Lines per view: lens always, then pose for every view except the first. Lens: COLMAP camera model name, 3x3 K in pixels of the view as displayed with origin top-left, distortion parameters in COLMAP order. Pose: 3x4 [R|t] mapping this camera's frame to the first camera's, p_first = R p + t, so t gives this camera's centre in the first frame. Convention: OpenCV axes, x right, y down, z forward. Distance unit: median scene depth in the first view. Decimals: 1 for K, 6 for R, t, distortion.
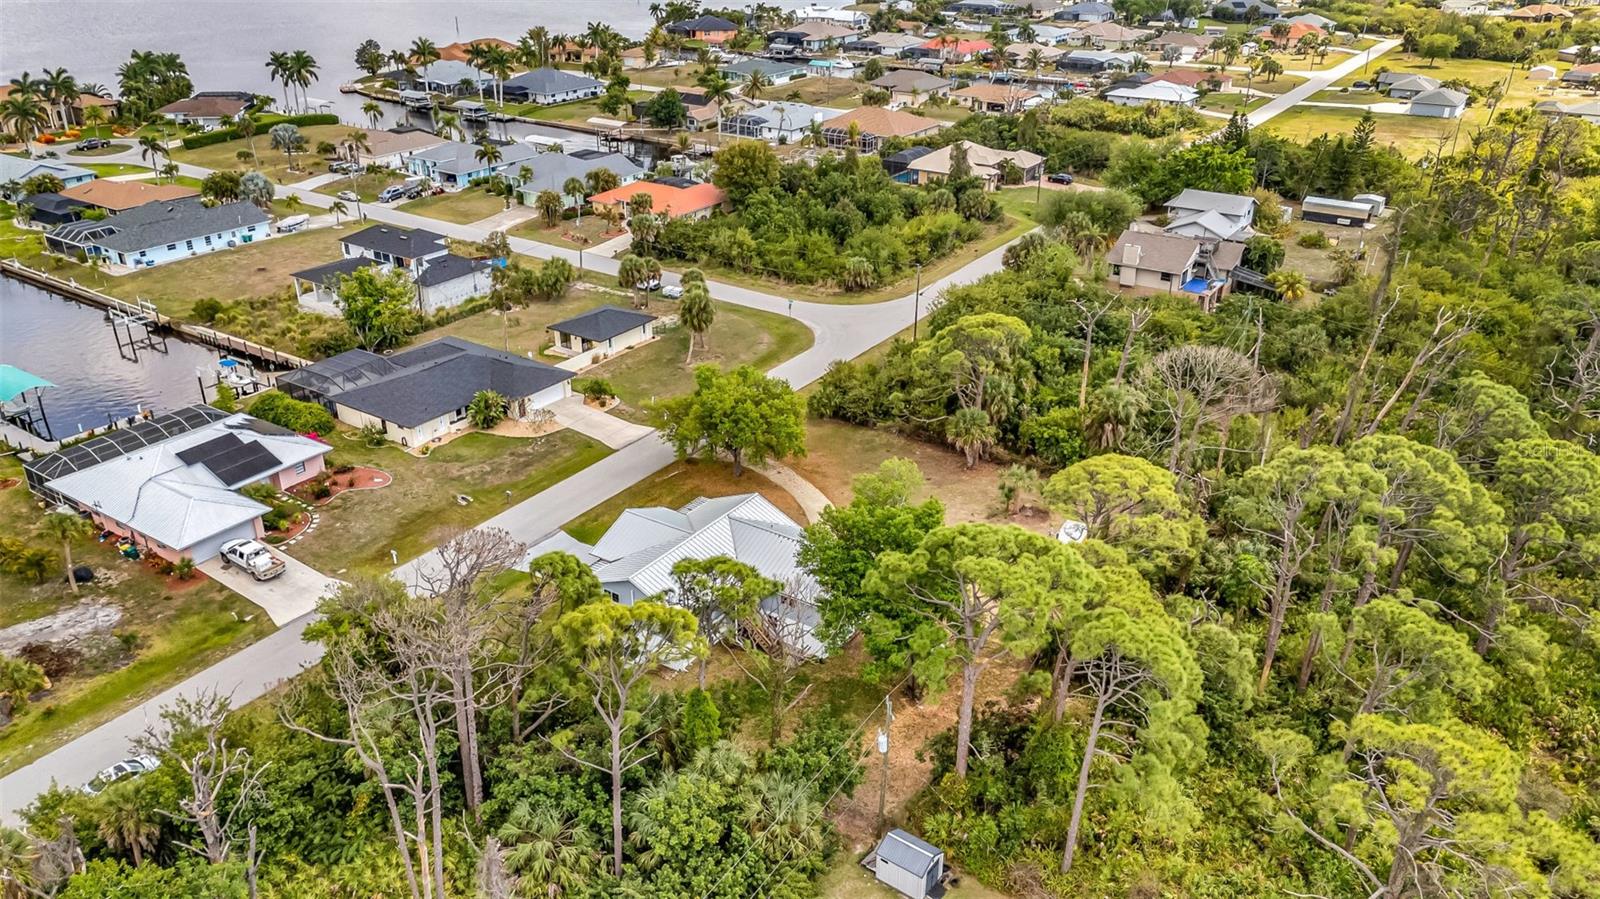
lens RADIAL K [[1175.5, 0, 795.9], [0, 1175.5, 443.9], [0, 0, 1]] dist [0.073948, -0.066760]
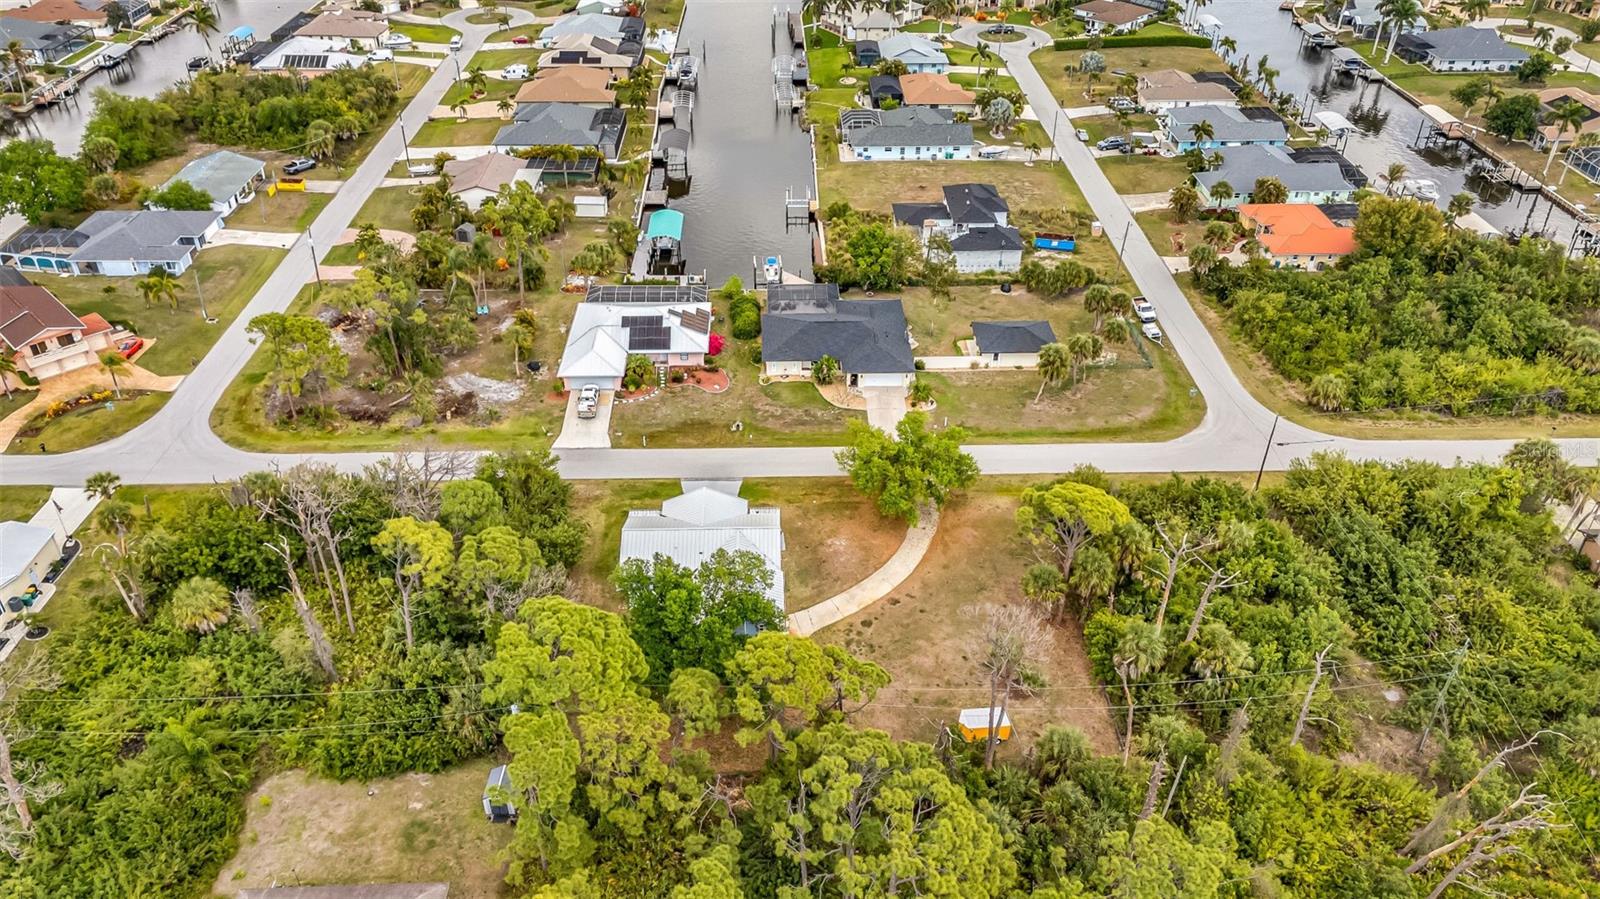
lens RADIAL K [[1175.5, 0, 801.3], [0, 1175.5, 451.7], [0, 0, 1]] dist [0.073948, -0.066760]
pose [[0.581316, 0.453323, -0.675699, 0.468491], [-0.351721, 0.888831, 0.293720, -0.239303], [0.733733, 0.066914, 0.676135, 0.111265]]
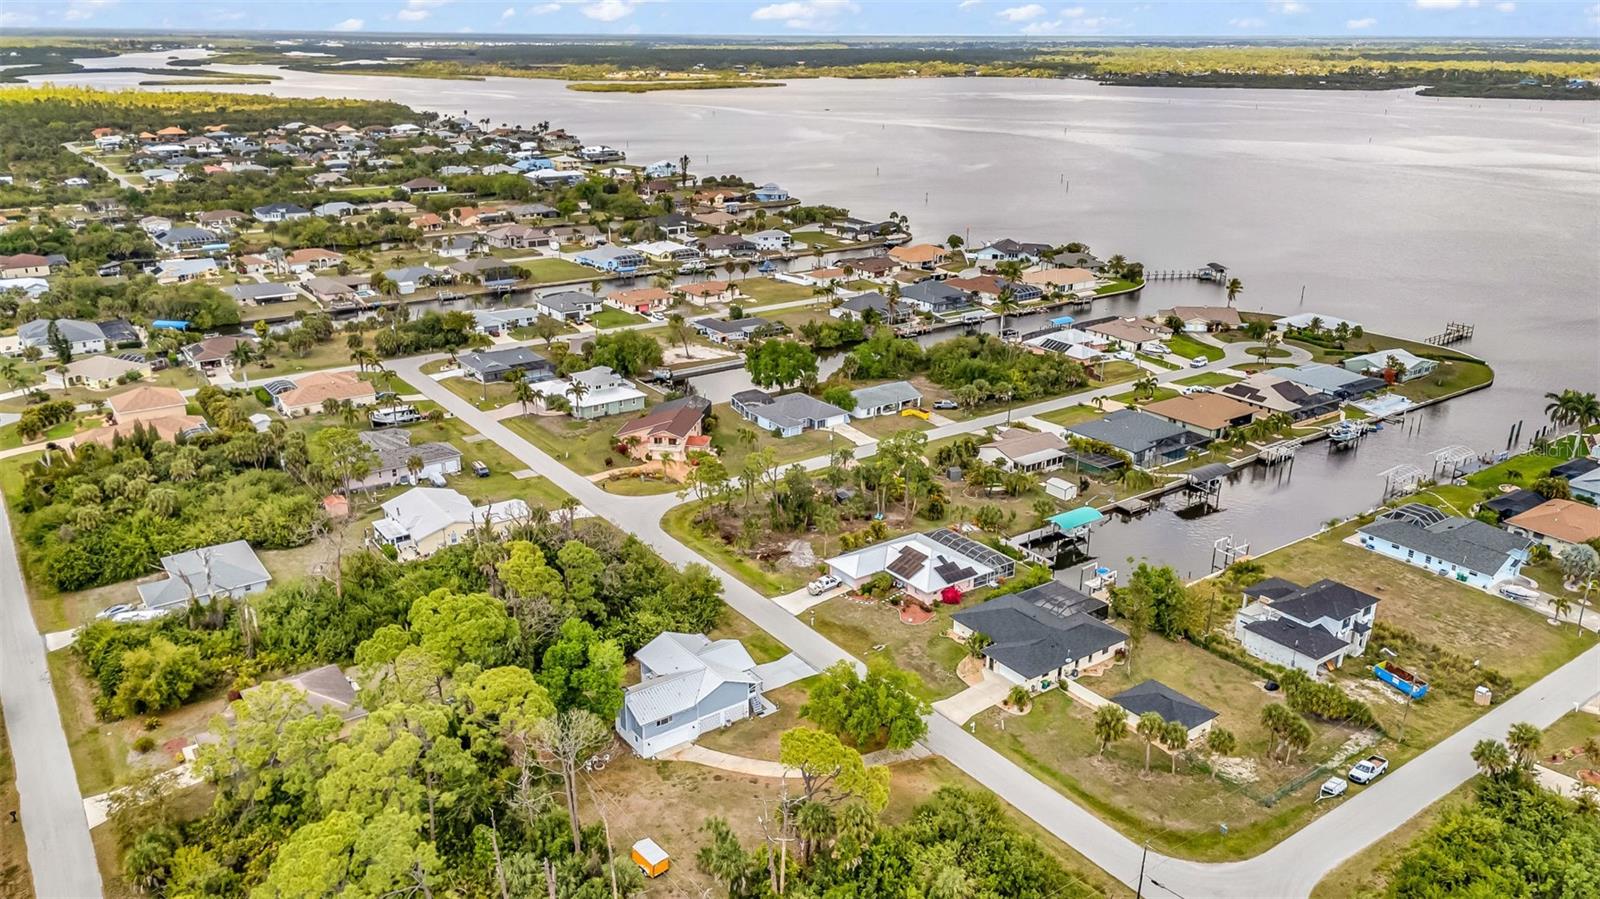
lens RADIAL K [[1175.5, 0, 794.5], [0, 1175.5, 461.7], [0, 0, 1]] dist [0.073948, -0.066760]
pose [[-0.349453, 0.318895, -0.881016, 0.747807], [-0.406175, 0.795790, 0.449155, -0.568826], [0.844336, 0.514806, -0.148564, 0.706681]]
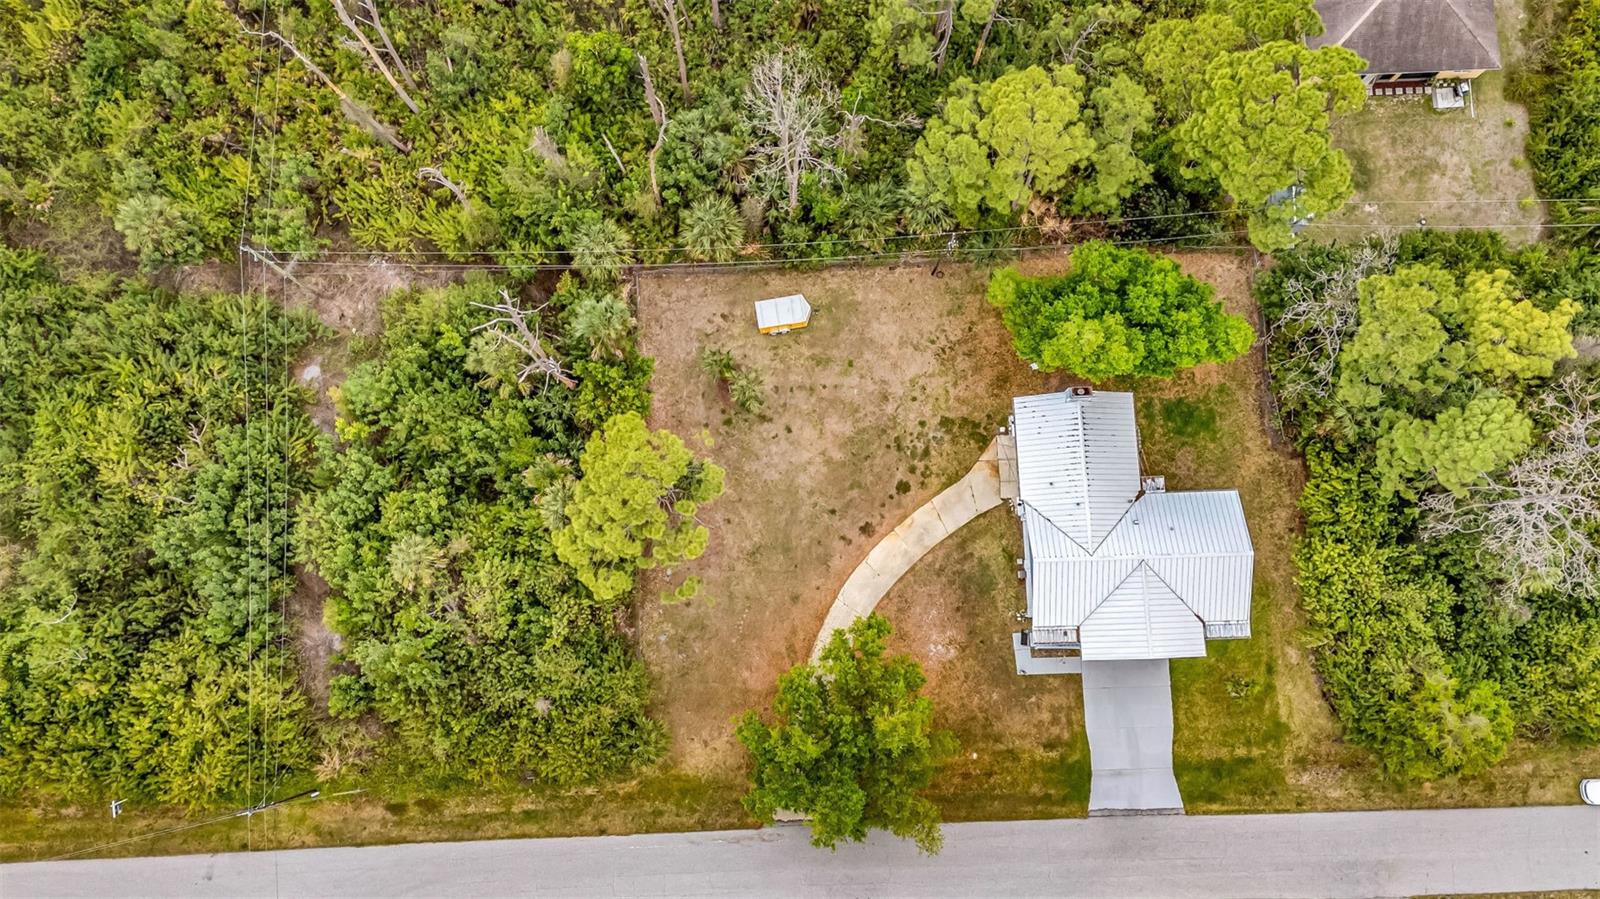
lens RADIAL K [[1175.5, 0, 799.3], [0, 1175.5, 443.1], [0, 0, 1]] dist [0.073948, -0.066760]
pose [[-0.591044, -0.798602, 0.113586, 0.025094], [0.347377, -0.124909, 0.929369, -0.504435], [-0.728008, 0.588755, 0.351243, 0.464377]]
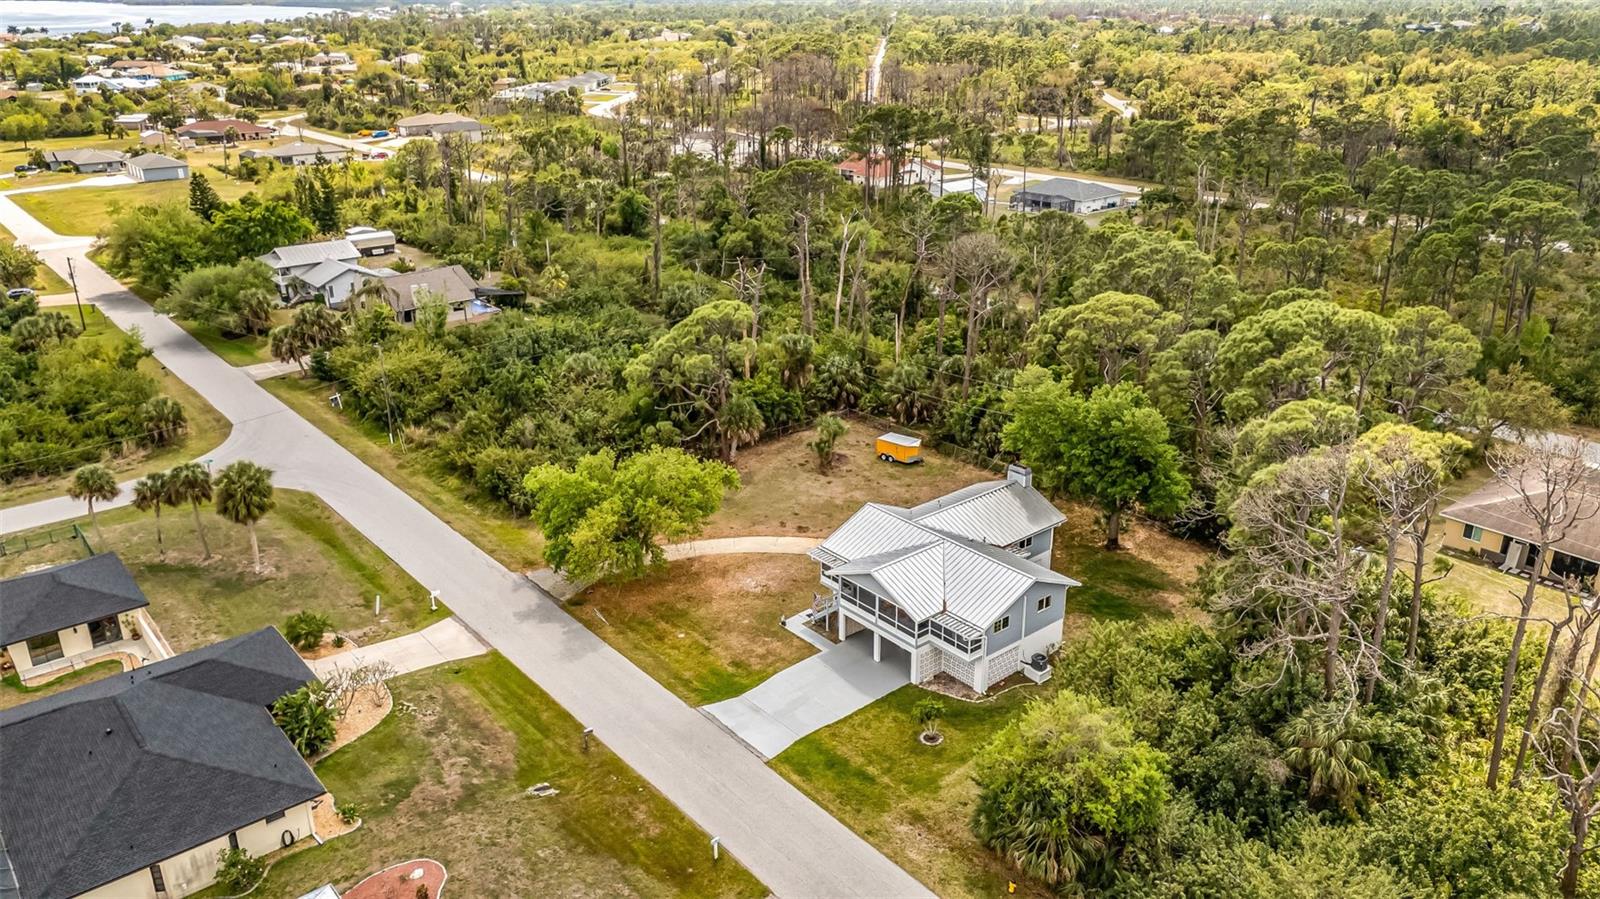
lens RADIAL K [[1175.5, 0, 799.0], [0, 1175.5, 444.4], [0, 0, 1]] dist [0.073948, -0.066760]
pose [[0.275005, -0.348906, 0.895900, -0.510730], [0.420682, 0.881561, 0.214189, -0.129778], [-0.864522, 0.317986, 0.389212, 0.412885]]
